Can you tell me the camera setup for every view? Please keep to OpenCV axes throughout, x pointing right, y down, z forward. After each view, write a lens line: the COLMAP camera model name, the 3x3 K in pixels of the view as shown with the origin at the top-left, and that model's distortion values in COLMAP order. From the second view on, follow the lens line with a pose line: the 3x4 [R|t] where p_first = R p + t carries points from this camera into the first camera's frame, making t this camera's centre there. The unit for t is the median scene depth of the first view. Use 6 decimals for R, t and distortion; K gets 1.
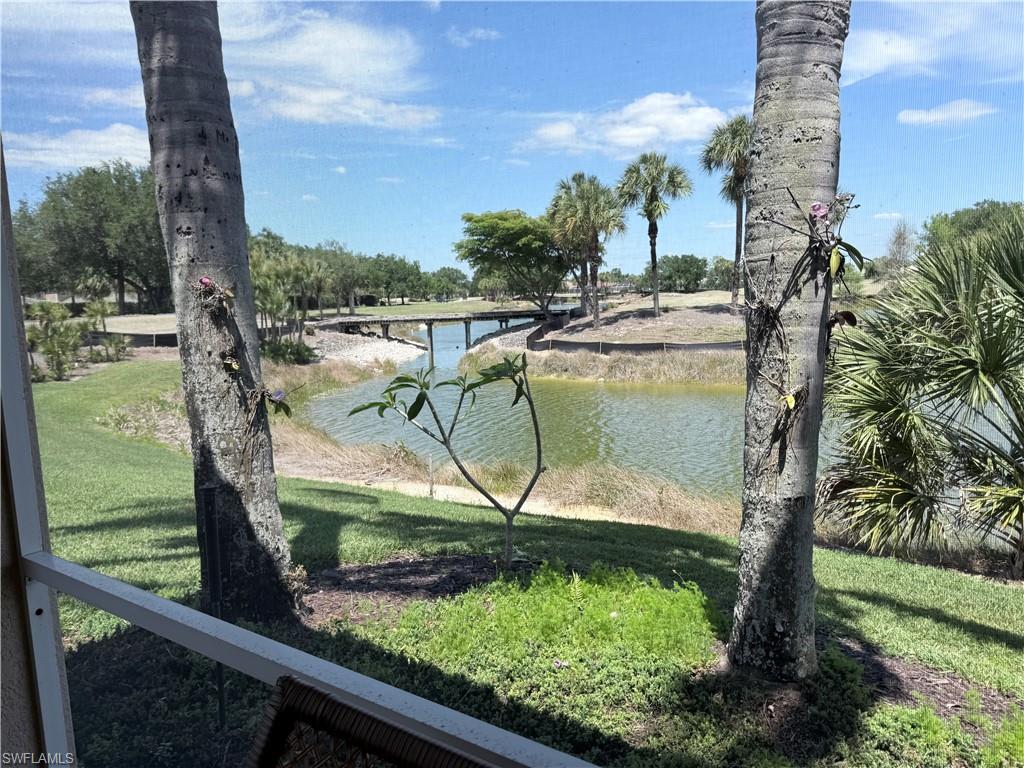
lens RADIAL K [[710.5, 0, 507.3], [0, 710.5, 386.3], [0, 0, 1]] dist [0.093548, -0.136090]
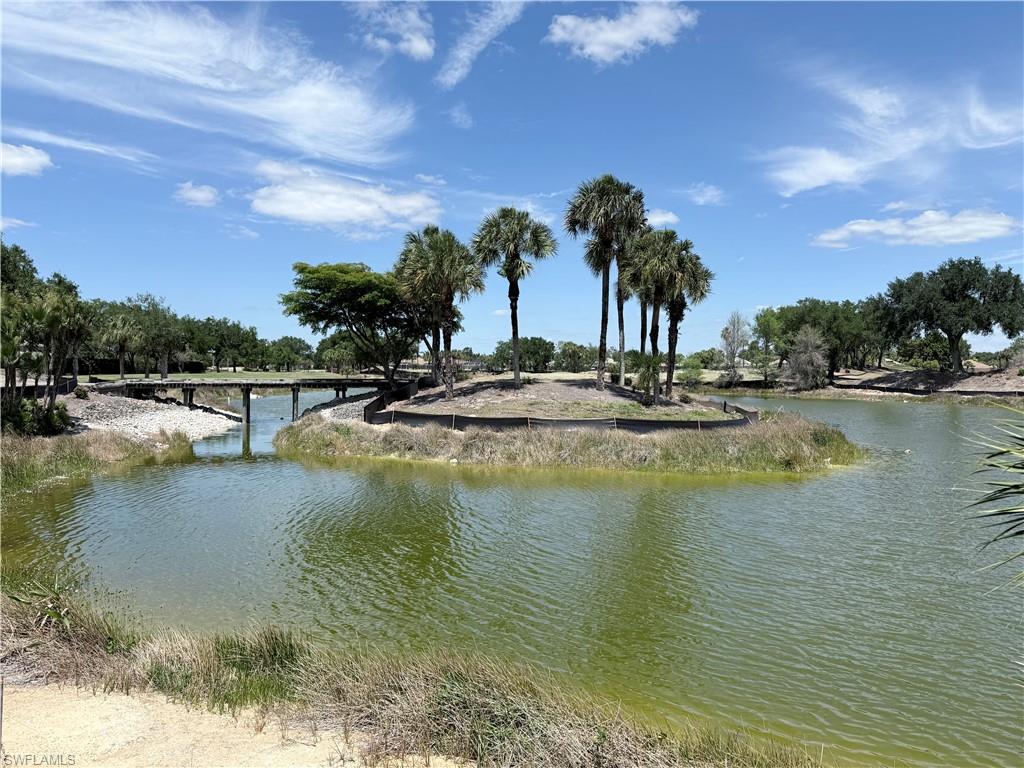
lens RADIAL K [[710.5, 0, 507.3], [0, 710.5, 386.3], [0, 0, 1]] dist [0.093548, -0.136090]
pose [[0.977829, 0.034942, 0.206471, 0.014918], [-0.012040, 0.993731, -0.111151, -0.003095], [-0.209061, 0.106201, 0.972119, 0.135865]]
